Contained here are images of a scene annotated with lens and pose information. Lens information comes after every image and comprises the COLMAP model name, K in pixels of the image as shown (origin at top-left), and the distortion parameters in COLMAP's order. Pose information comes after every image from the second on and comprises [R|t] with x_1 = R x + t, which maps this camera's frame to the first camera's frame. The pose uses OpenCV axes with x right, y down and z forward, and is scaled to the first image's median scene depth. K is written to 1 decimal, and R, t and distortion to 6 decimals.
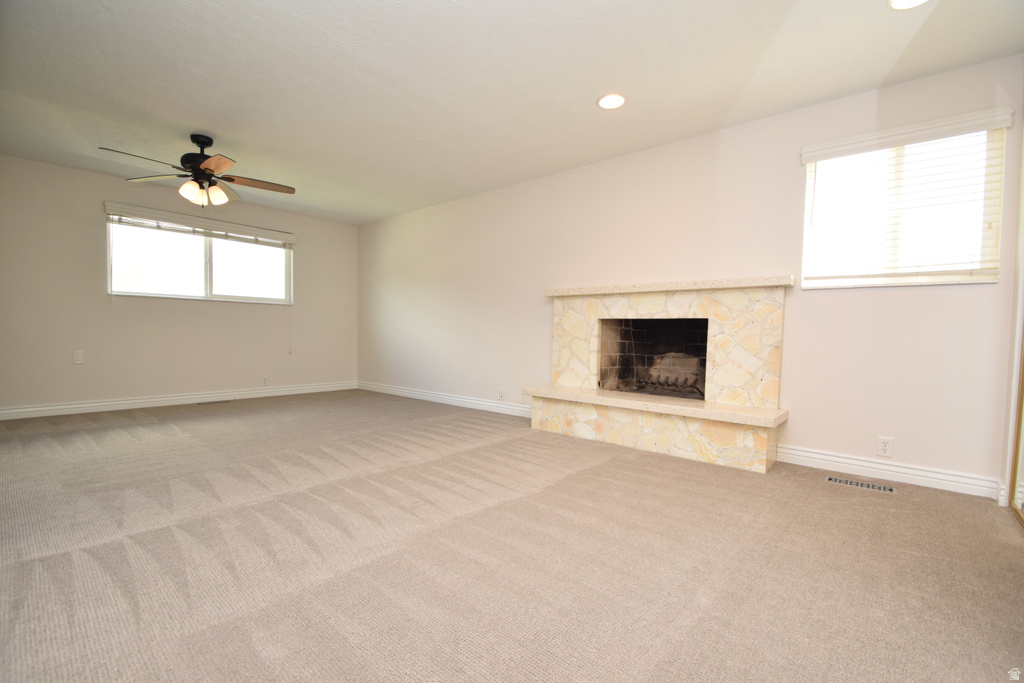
lens RADIAL K [[454.4, 0, 512.0], [0, 454.4, 341.5], [0, 0, 1]] dist [-0.000231, -0.000267]
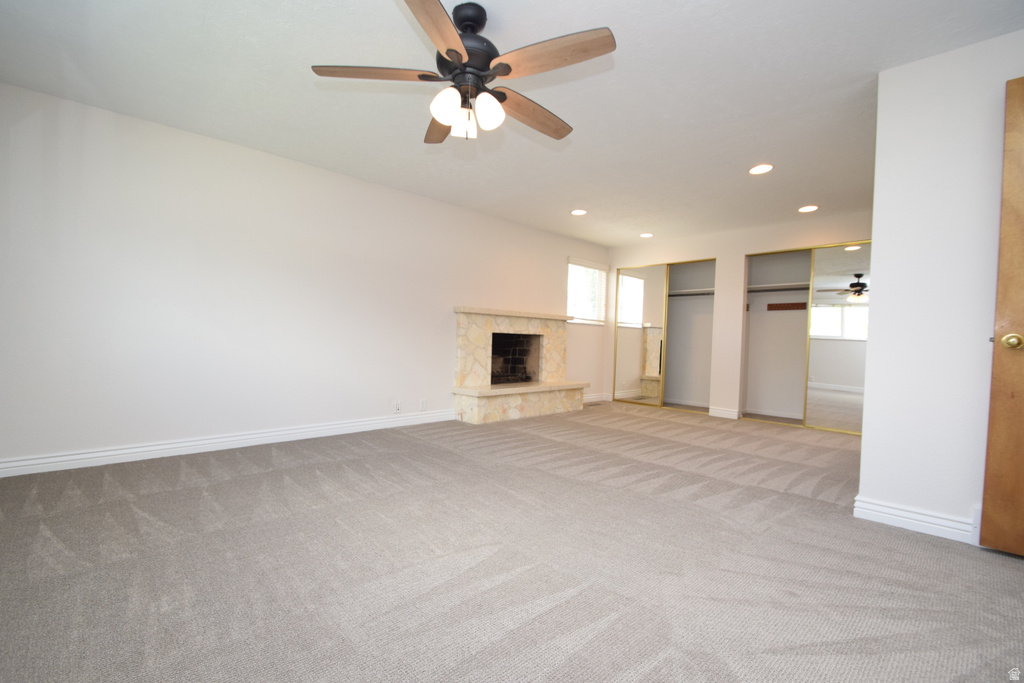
lens RADIAL K [[454.4, 0, 512.0], [0, 454.4, 341.5], [0, 0, 1]] dist [-0.000231, -0.000267]
pose [[0.099788, -0.021503, 0.994776, -1.206392], [-0.006032, 0.999735, 0.022215, -0.056441], [-0.994990, -0.008217, 0.099631, 0.849646]]
